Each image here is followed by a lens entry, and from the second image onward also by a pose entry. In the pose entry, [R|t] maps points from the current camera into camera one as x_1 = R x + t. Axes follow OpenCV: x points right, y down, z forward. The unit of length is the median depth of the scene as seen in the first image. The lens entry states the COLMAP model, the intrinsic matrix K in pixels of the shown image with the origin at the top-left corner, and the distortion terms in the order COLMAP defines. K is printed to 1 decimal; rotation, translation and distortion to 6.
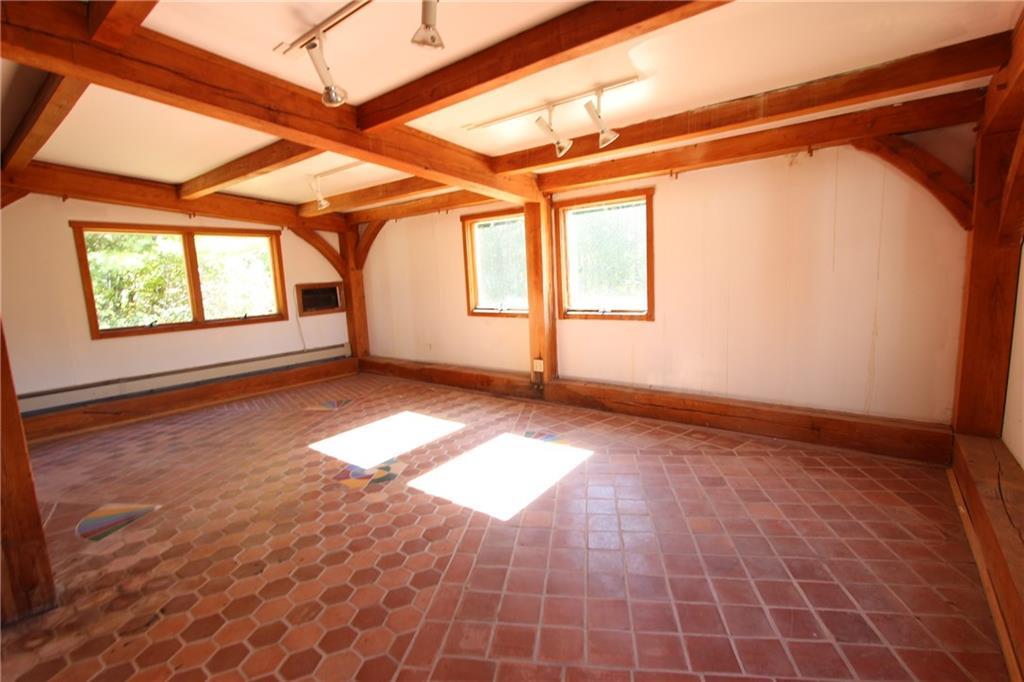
lens RADIAL K [[473.7, 0, 522.2], [0, 473.7, 341.8], [0, 0, 1]] dist [-0.015324, 0.000756]
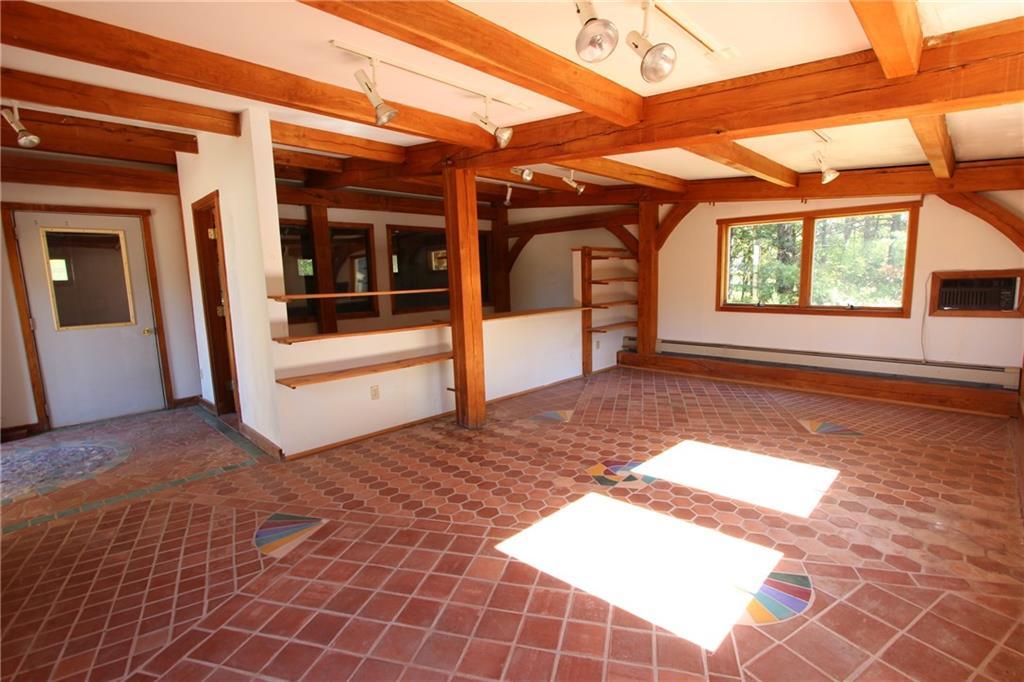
lens RADIAL K [[473.7, 0, 518.9], [0, 473.7, 342.4], [0, 0, 1]] dist [-0.015324, 0.000756]
pose [[-0.117636, 0.184055, -0.975851, 0.441525], [-0.107922, 0.974484, 0.196807, -0.117790], [0.987175, 0.128468, -0.094771, 0.592901]]
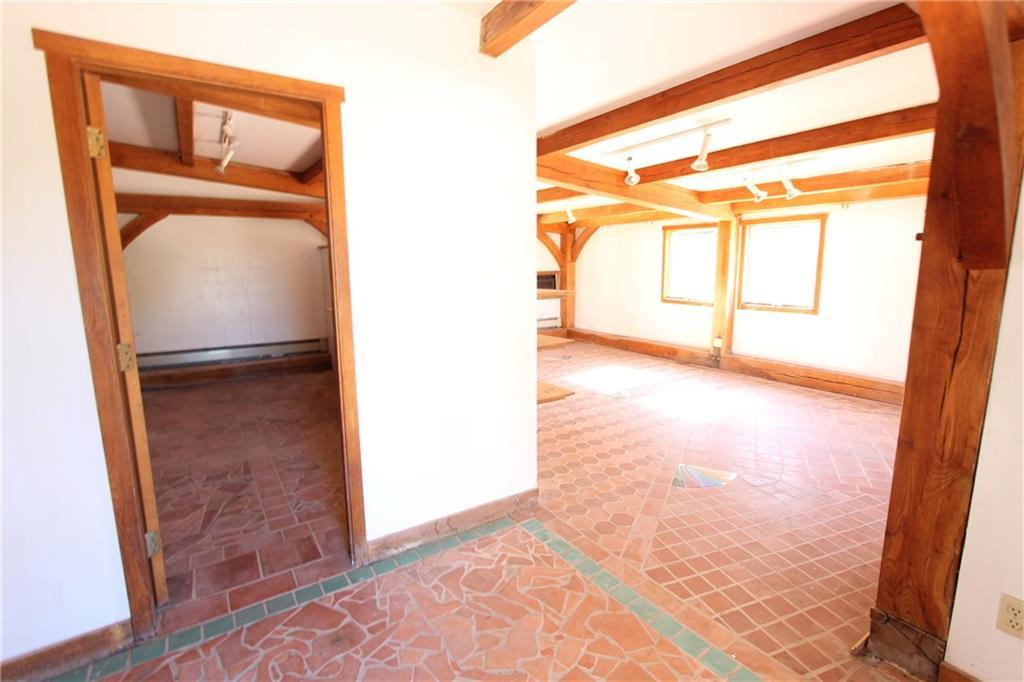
lens RADIAL K [[473.7, 0, 521.1], [0, 473.7, 340.6], [0, 0, 1]] dist [-0.015324, 0.000756]
pose [[0.950431, 0.087096, -0.298488, -0.098429], [-0.079030, 0.996109, 0.039013, 0.037784], [0.300724, -0.013489, 0.953616, -0.451537]]
